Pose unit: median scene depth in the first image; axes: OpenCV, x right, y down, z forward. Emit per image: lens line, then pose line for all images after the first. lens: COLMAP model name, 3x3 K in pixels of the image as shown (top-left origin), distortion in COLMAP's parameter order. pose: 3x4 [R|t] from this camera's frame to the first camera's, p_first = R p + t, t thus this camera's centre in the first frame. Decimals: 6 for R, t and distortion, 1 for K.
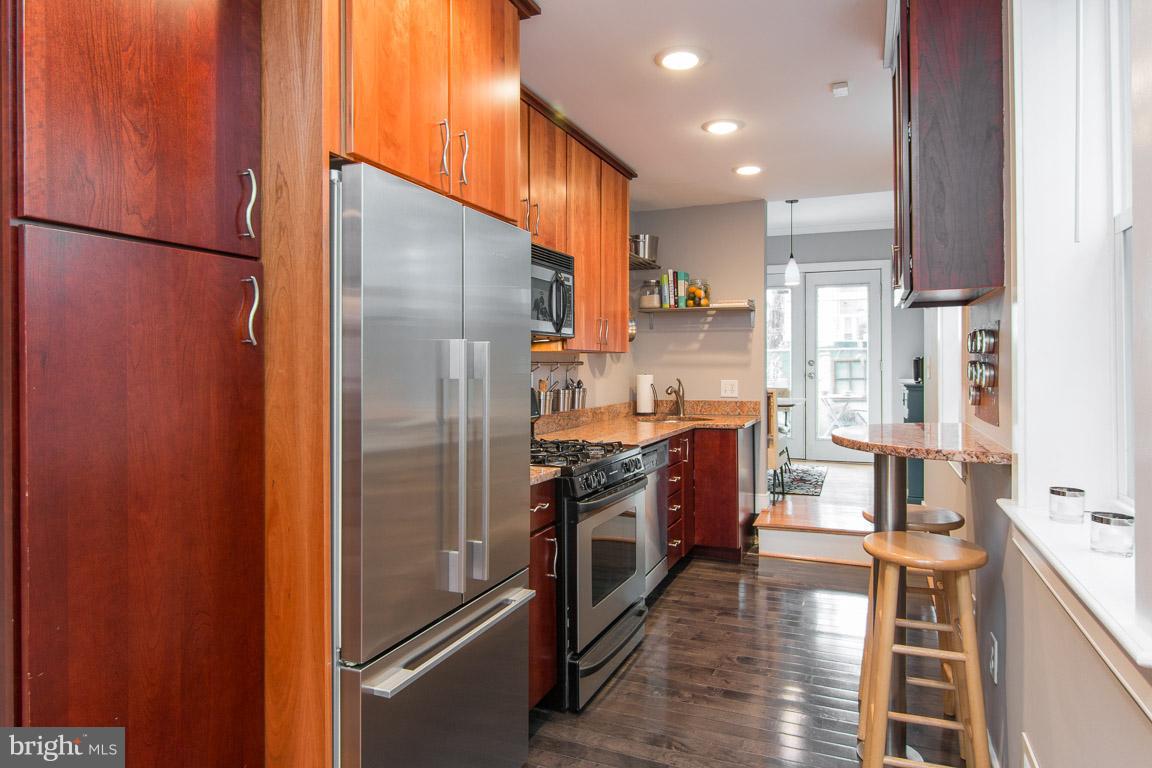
lens RADIAL K [[684.5, 0, 591.5], [0, 684.5, 364.5], [0, 0, 1]] dist [0.002247, 0.000197]
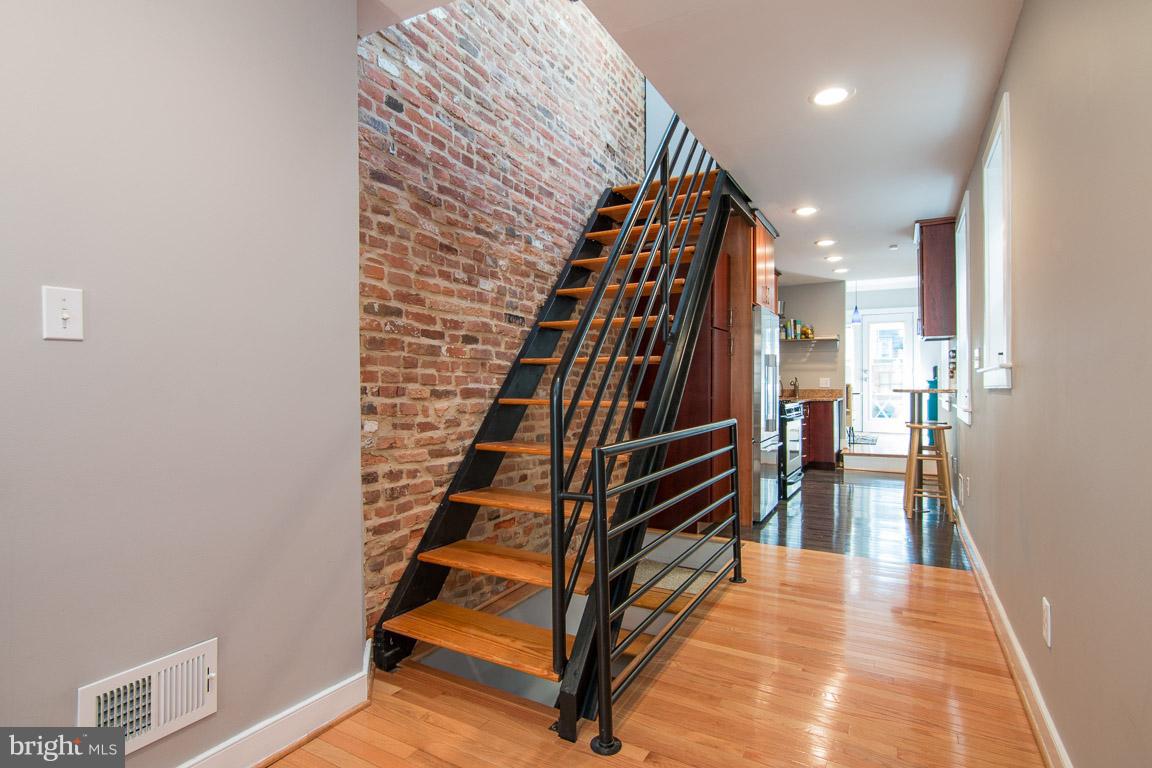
lens RADIAL K [[584.9, 0, 560.0], [0, 584.9, 384.5], [0, 0, 1]] dist [-0.000239, -0.001096]
pose [[0.989729, -0.001039, -0.142953, -0.284198], [0.001662, 0.999990, 0.004240, 0.032702], [0.142947, -0.004434, 0.989720, -0.674912]]
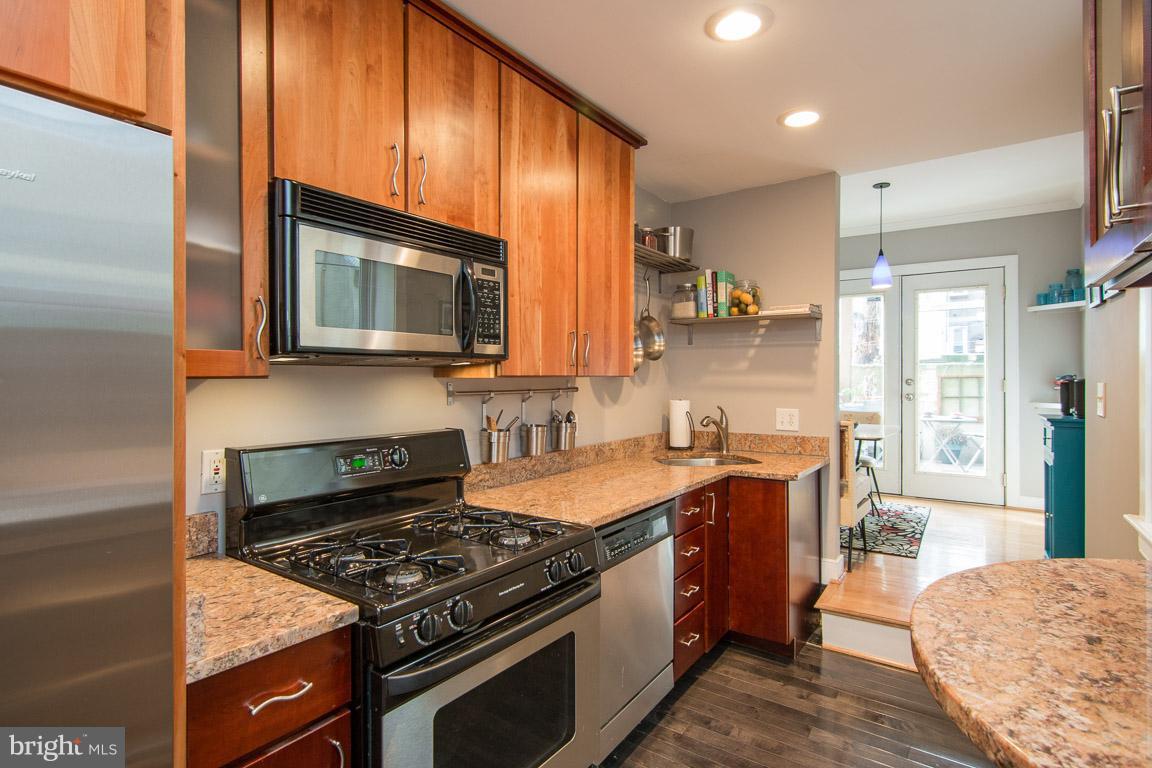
lens RADIAL K [[583.3, 0, 569.2], [0, 583.3, 378.1], [0, 0, 1]] dist [0.000214, -0.002560]
pose [[0.973848, 0.001380, -0.227197, 0.112191], [-0.000169, 0.999986, 0.005351, -0.015793], [0.227201, -0.005173, 0.973834, 0.301223]]
